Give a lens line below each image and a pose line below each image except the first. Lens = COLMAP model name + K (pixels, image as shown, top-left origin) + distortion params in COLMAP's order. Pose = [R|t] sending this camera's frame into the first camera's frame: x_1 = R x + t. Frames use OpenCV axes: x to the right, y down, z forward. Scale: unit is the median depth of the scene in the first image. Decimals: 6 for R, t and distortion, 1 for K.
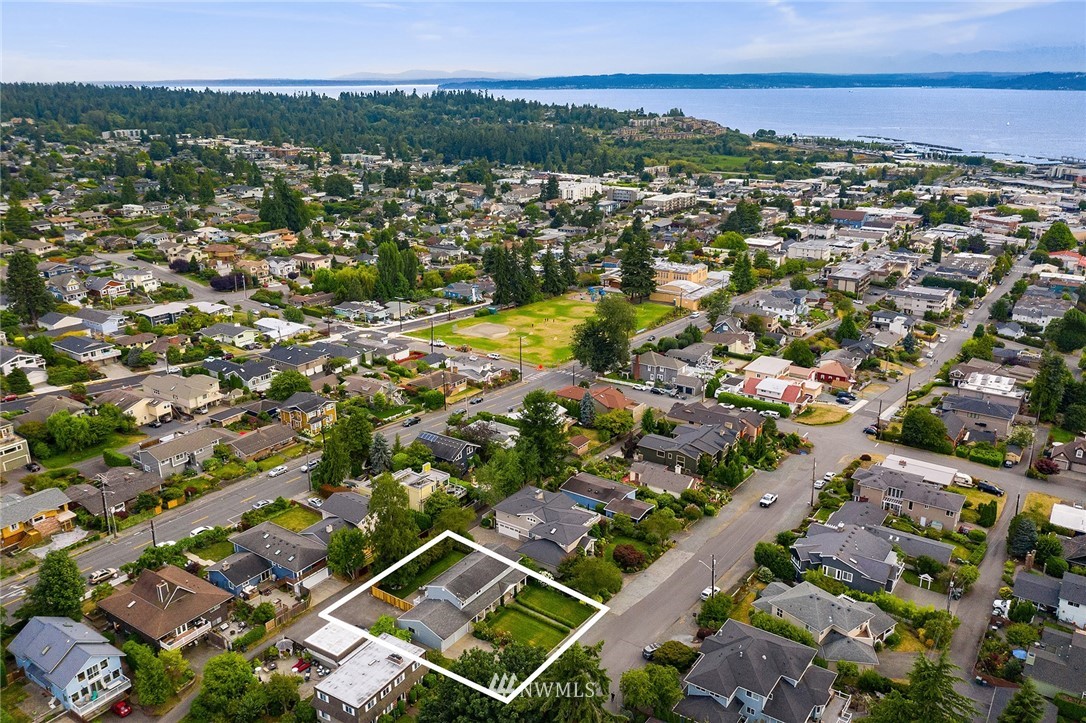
lens RADIAL K [[862.8, 0, 543.0], [0, 862.8, 361.5], [0, 0, 1]] dist [-0.004751, -0.003761]
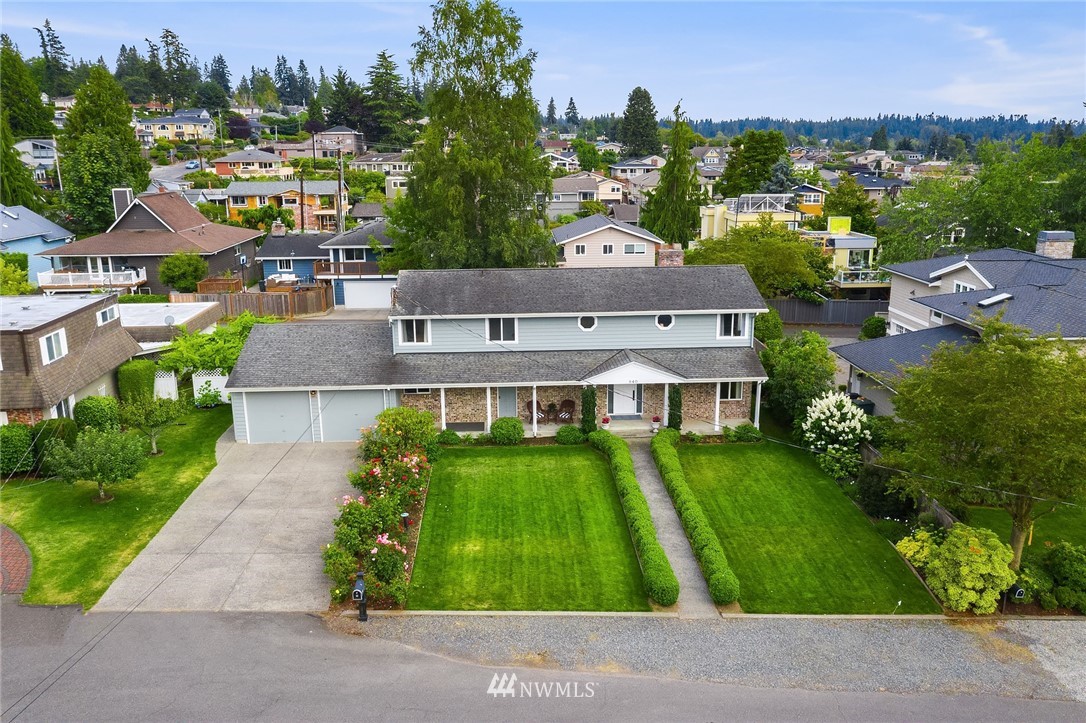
lens RADIAL K [[862.8, 0, 543.0], [0, 862.8, 361.5], [0, 0, 1]] dist [-0.004751, -0.003761]
pose [[0.603533, 0.198178, -0.772317, 0.097765], [-0.250812, 0.966636, 0.052042, 0.183280], [0.756863, 0.162297, 0.633102, 0.598542]]
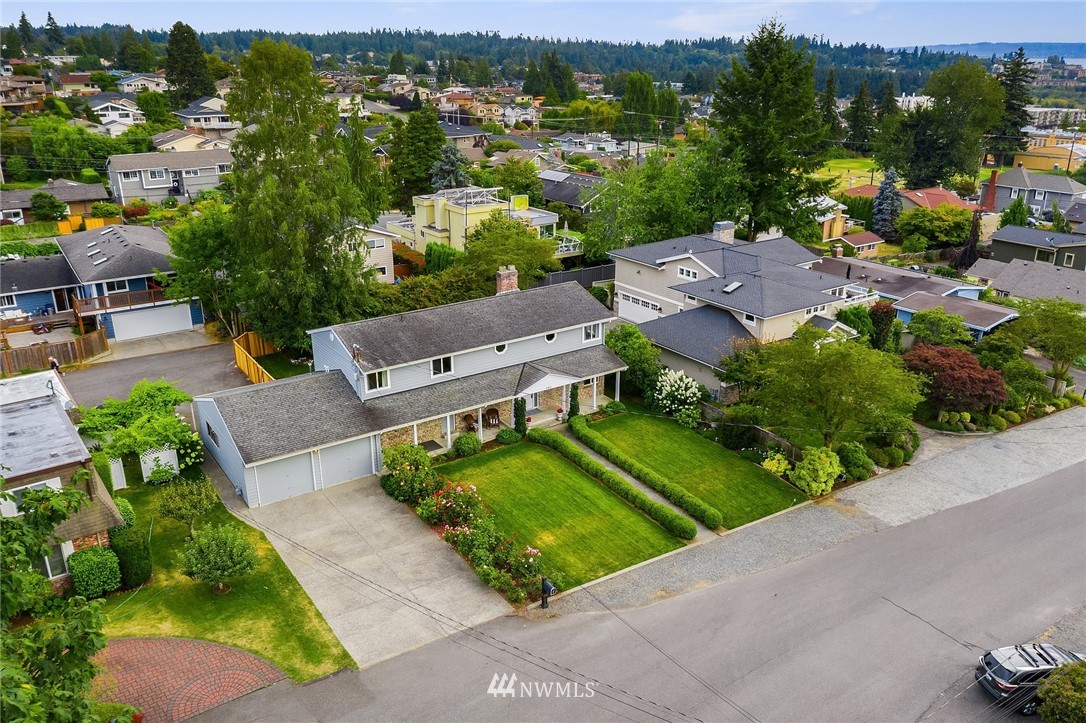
lens RADIAL K [[862.8, 0, 543.0], [0, 862.8, 361.5], [0, 0, 1]] dist [-0.004751, -0.003761]
pose [[0.934458, 0.126221, -0.332950, 0.049272], [-0.116755, 0.991982, 0.048375, 0.173243], [0.336387, -0.006331, 0.941703, 0.499581]]
